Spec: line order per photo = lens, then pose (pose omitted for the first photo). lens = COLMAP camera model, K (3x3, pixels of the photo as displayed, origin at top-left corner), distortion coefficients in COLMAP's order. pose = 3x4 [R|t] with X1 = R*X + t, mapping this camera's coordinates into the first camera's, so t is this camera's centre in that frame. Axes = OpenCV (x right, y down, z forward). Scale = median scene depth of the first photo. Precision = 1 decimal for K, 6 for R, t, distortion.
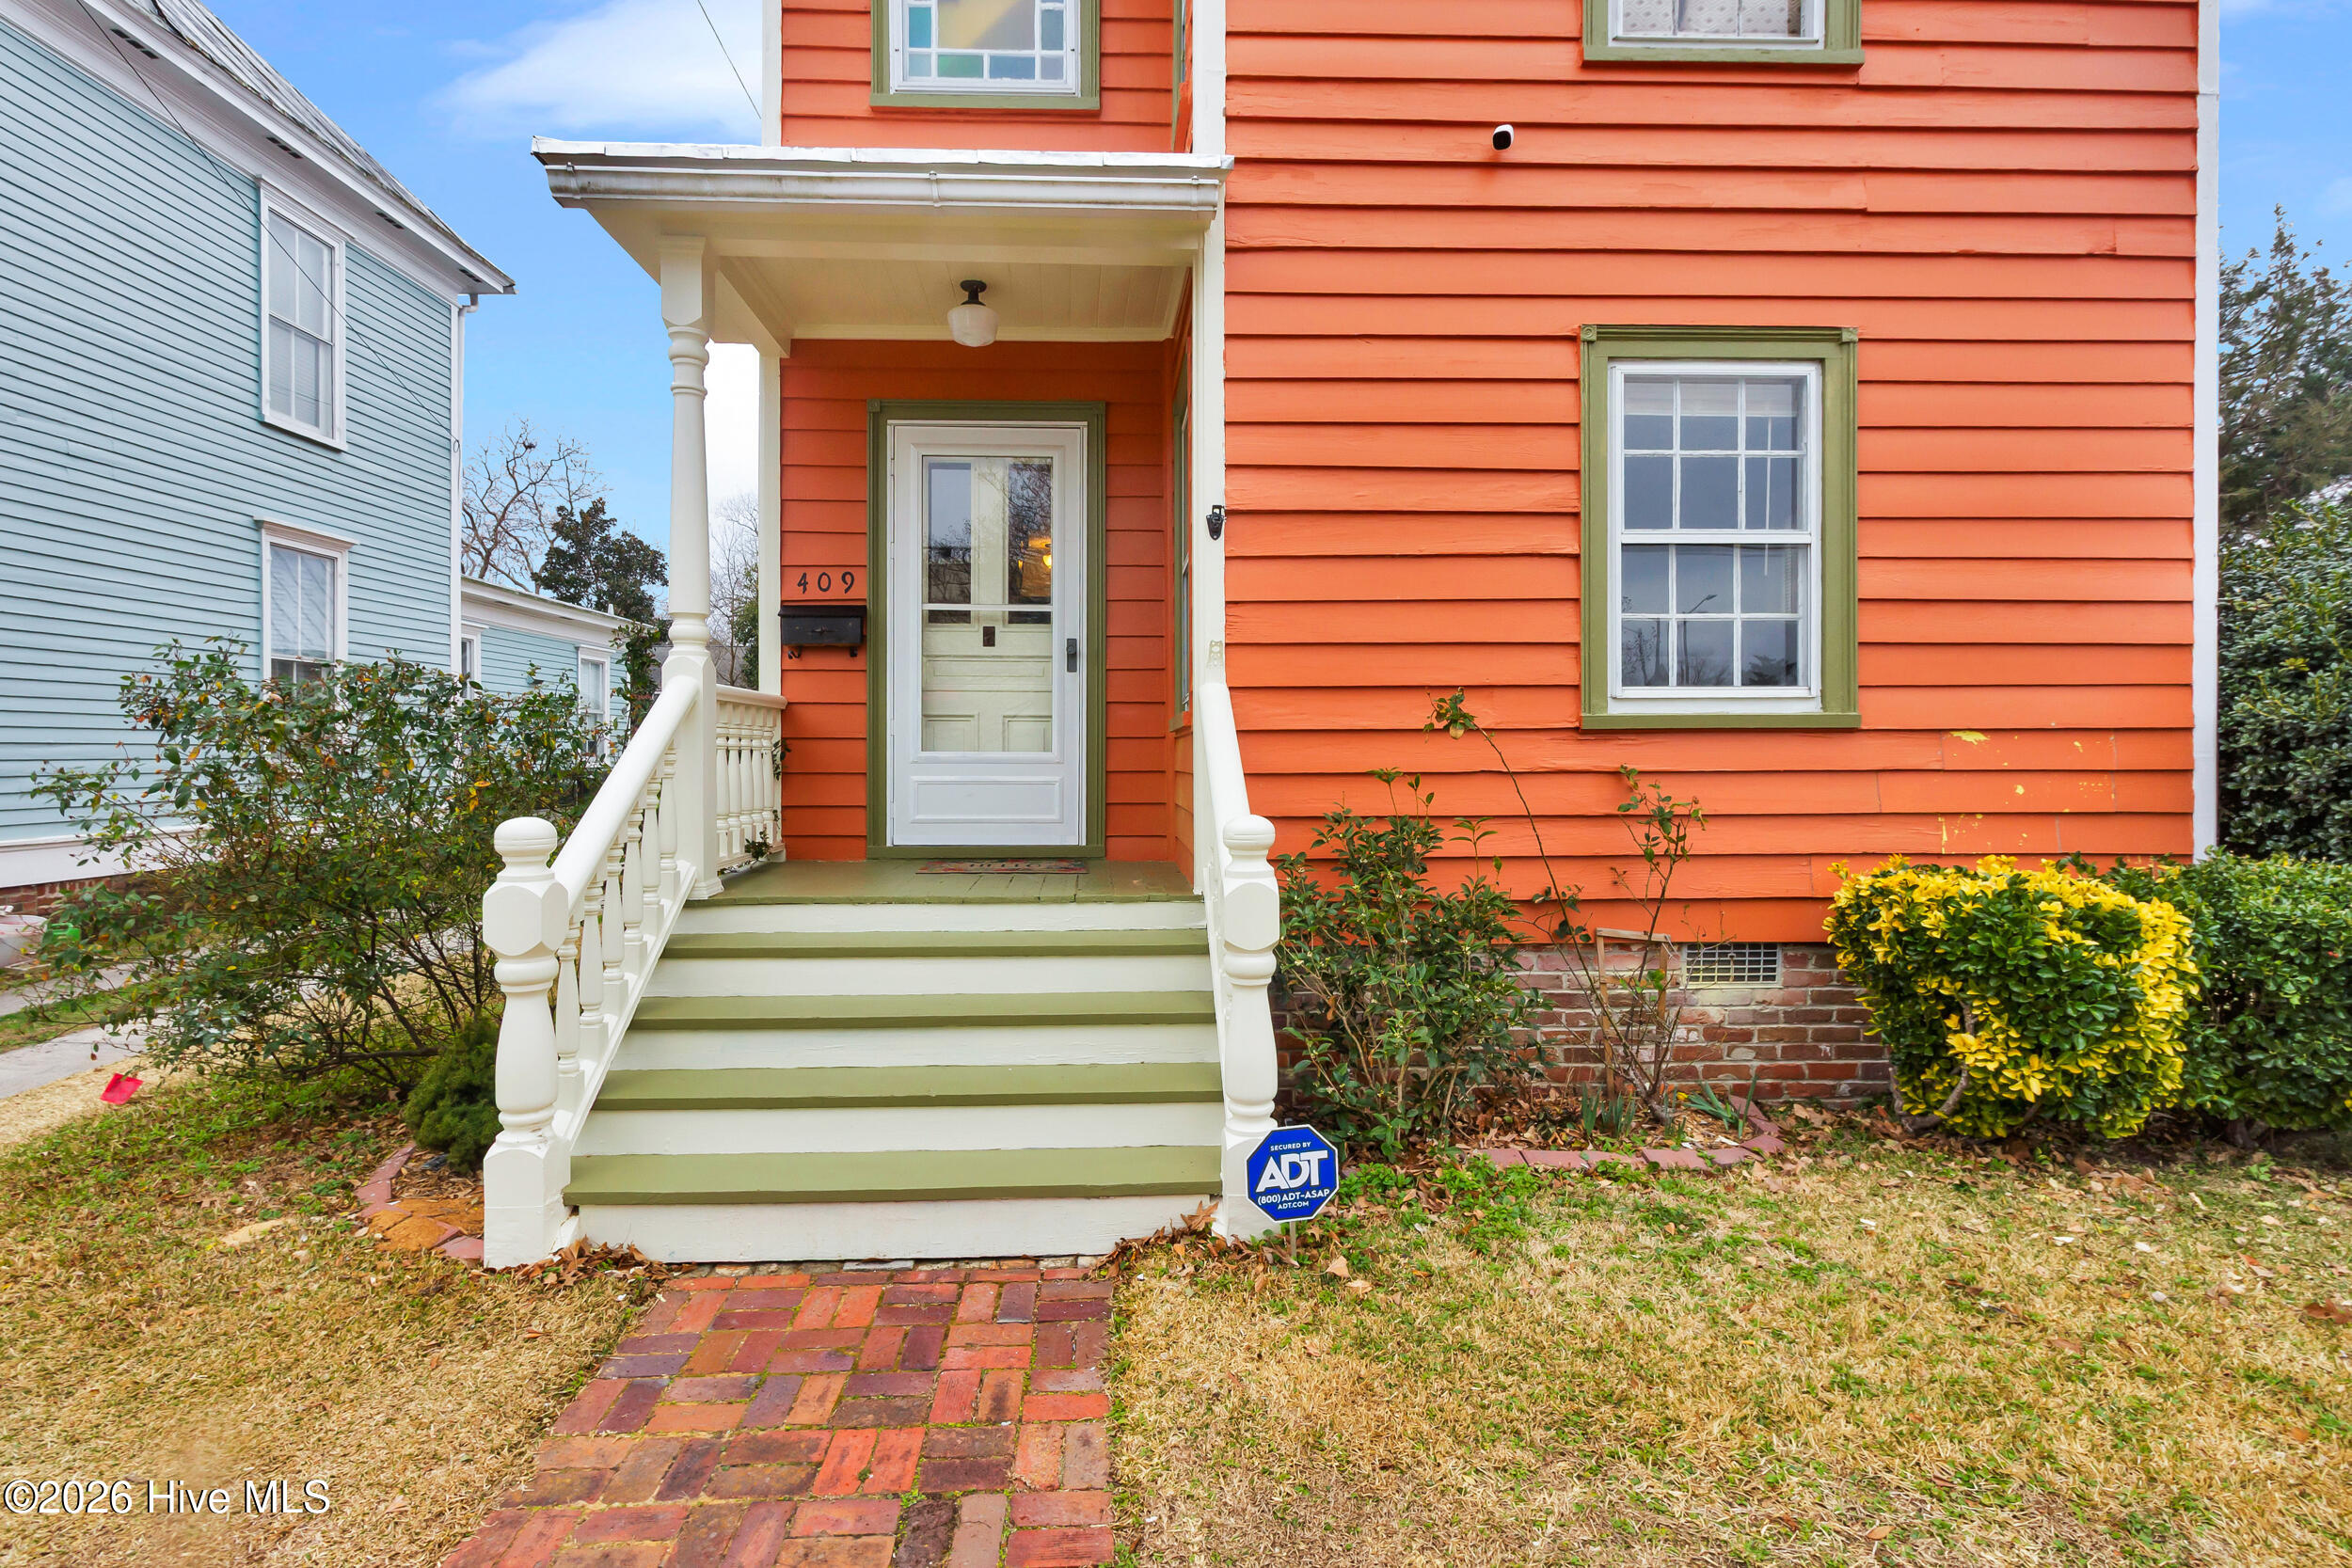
lens RADIAL K [[1133.2, 0, 1172.1], [0, 1133.2, 802.7], [0, 0, 1]] dist [0.003952, 0.000829]
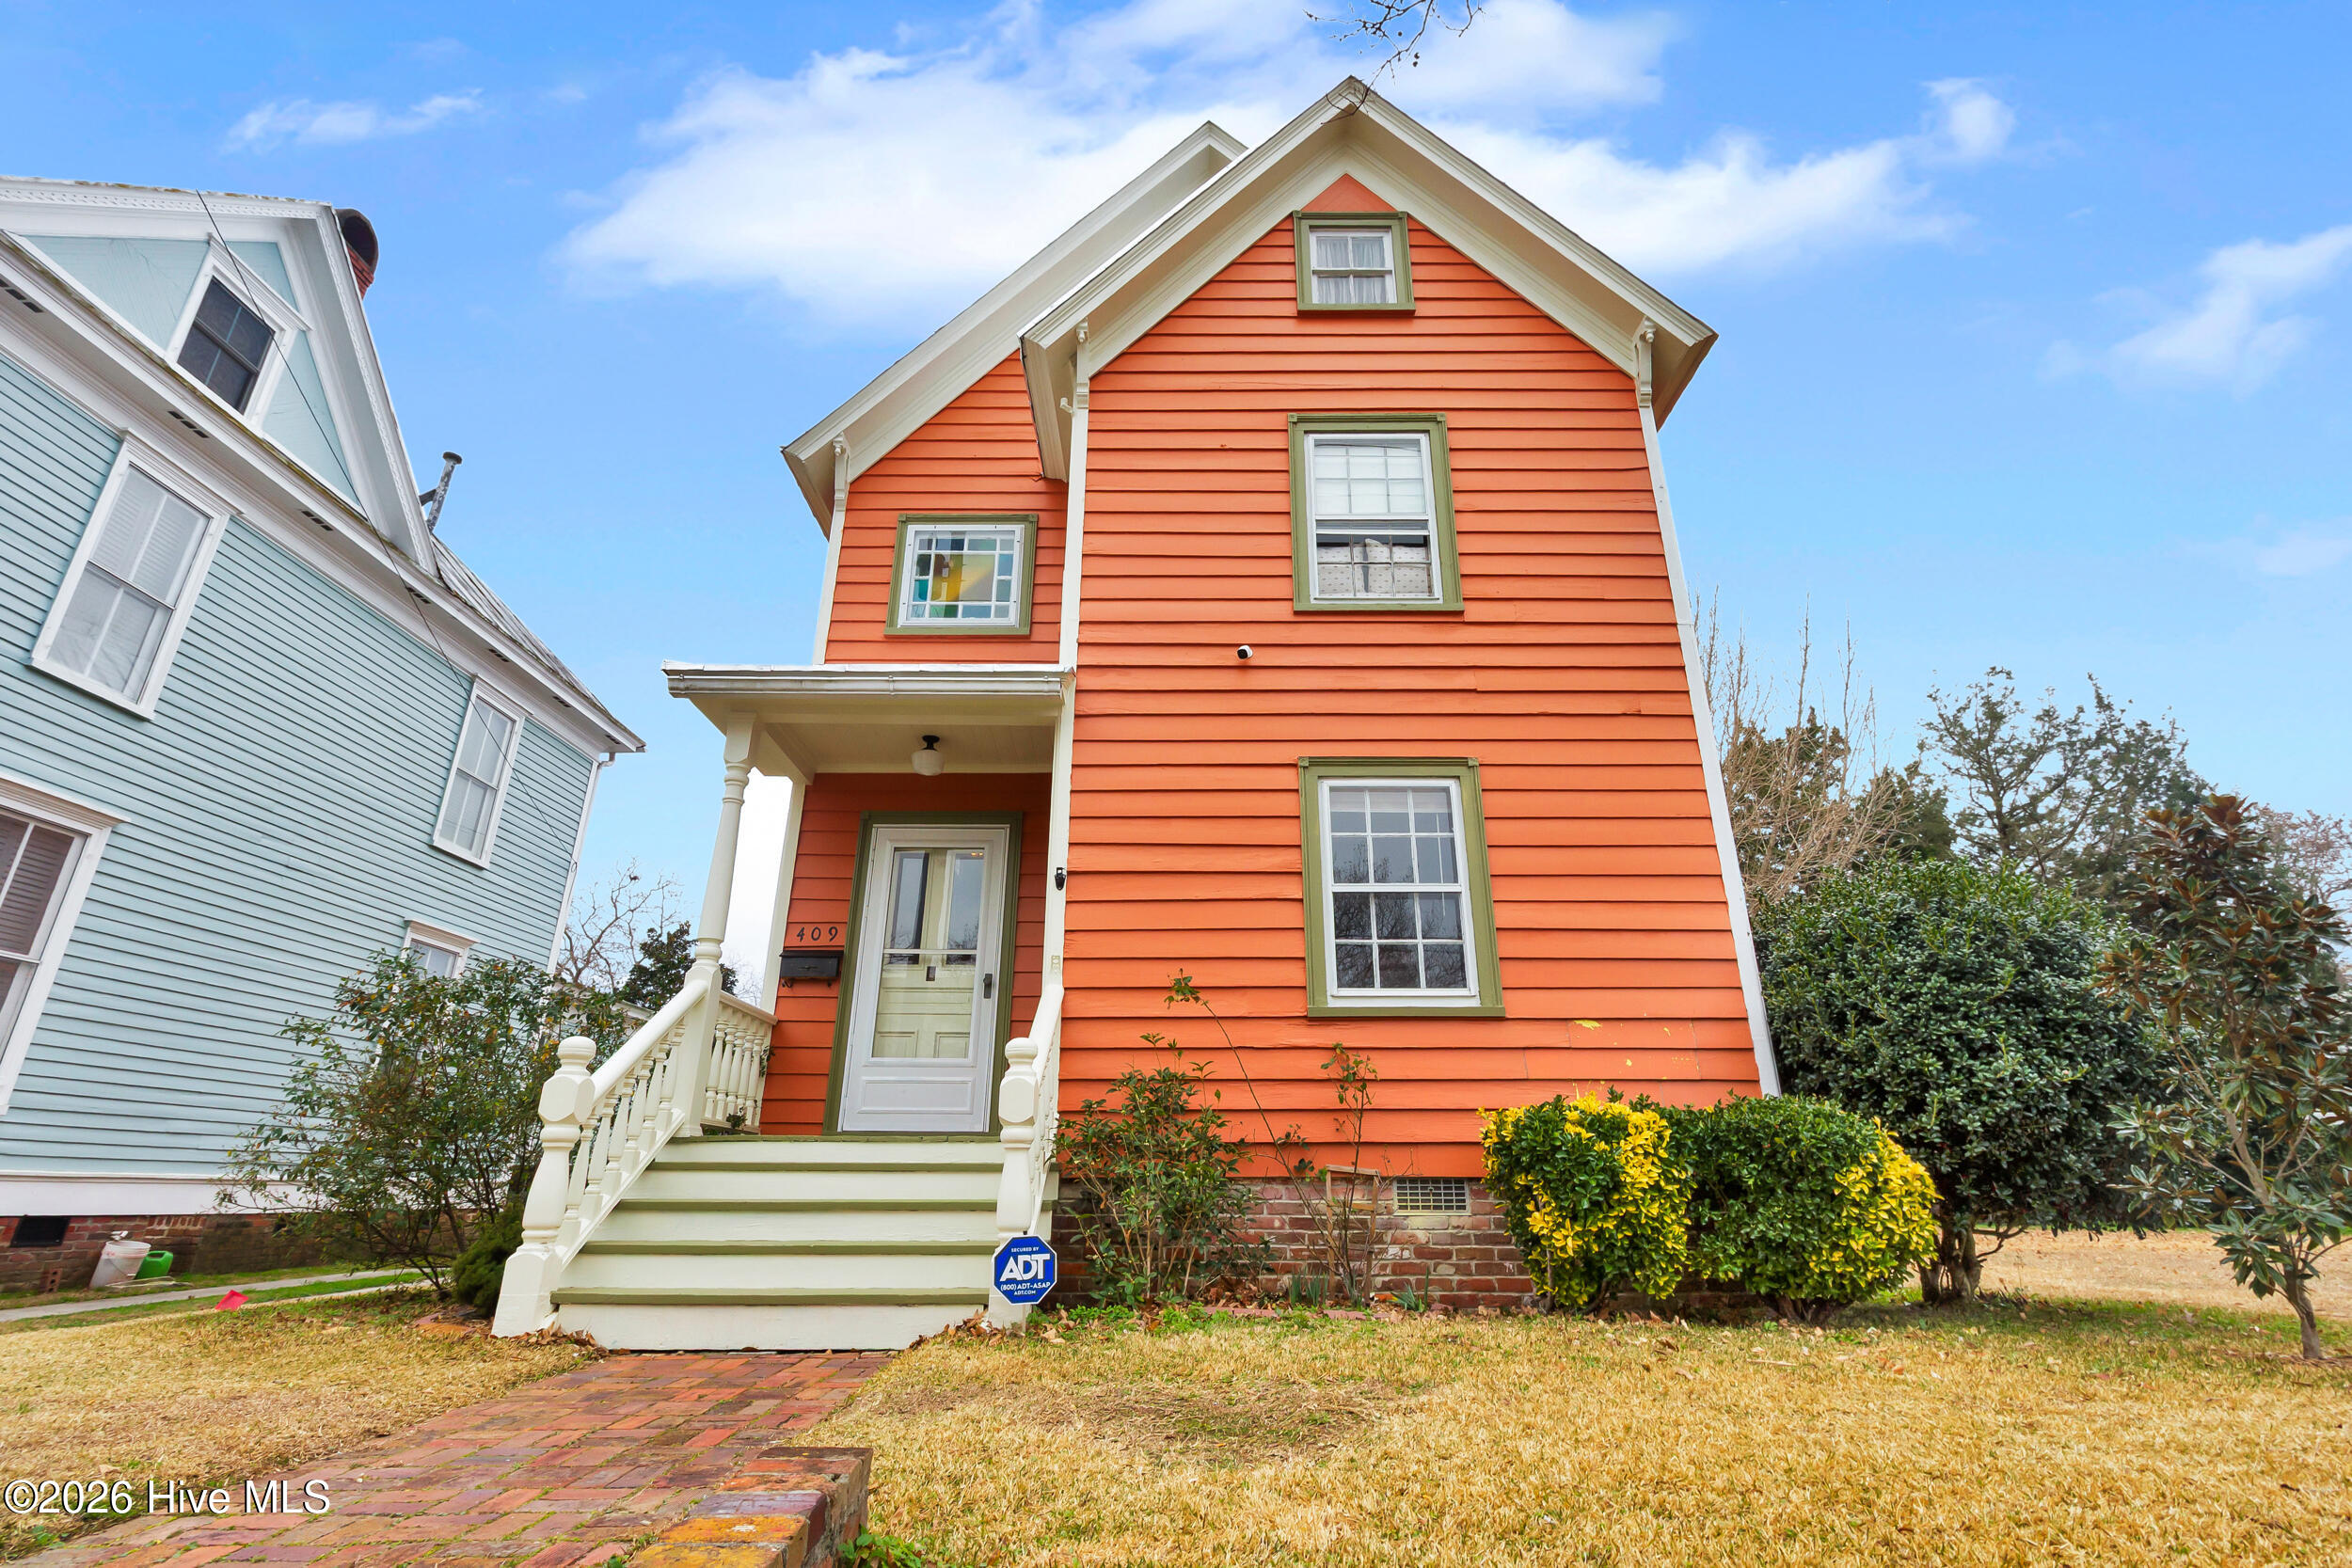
lens RADIAL K [[1133.2, 0, 1172.1], [0, 1133.2, 802.7], [0, 0, 1]] dist [0.003952, 0.000829]
pose [[0.998526, -0.006311, -0.053901, 0.264343], [-0.013907, 0.930288, -0.366565, 0.205431], [0.052457, 0.366775, 0.928830, -0.422638]]
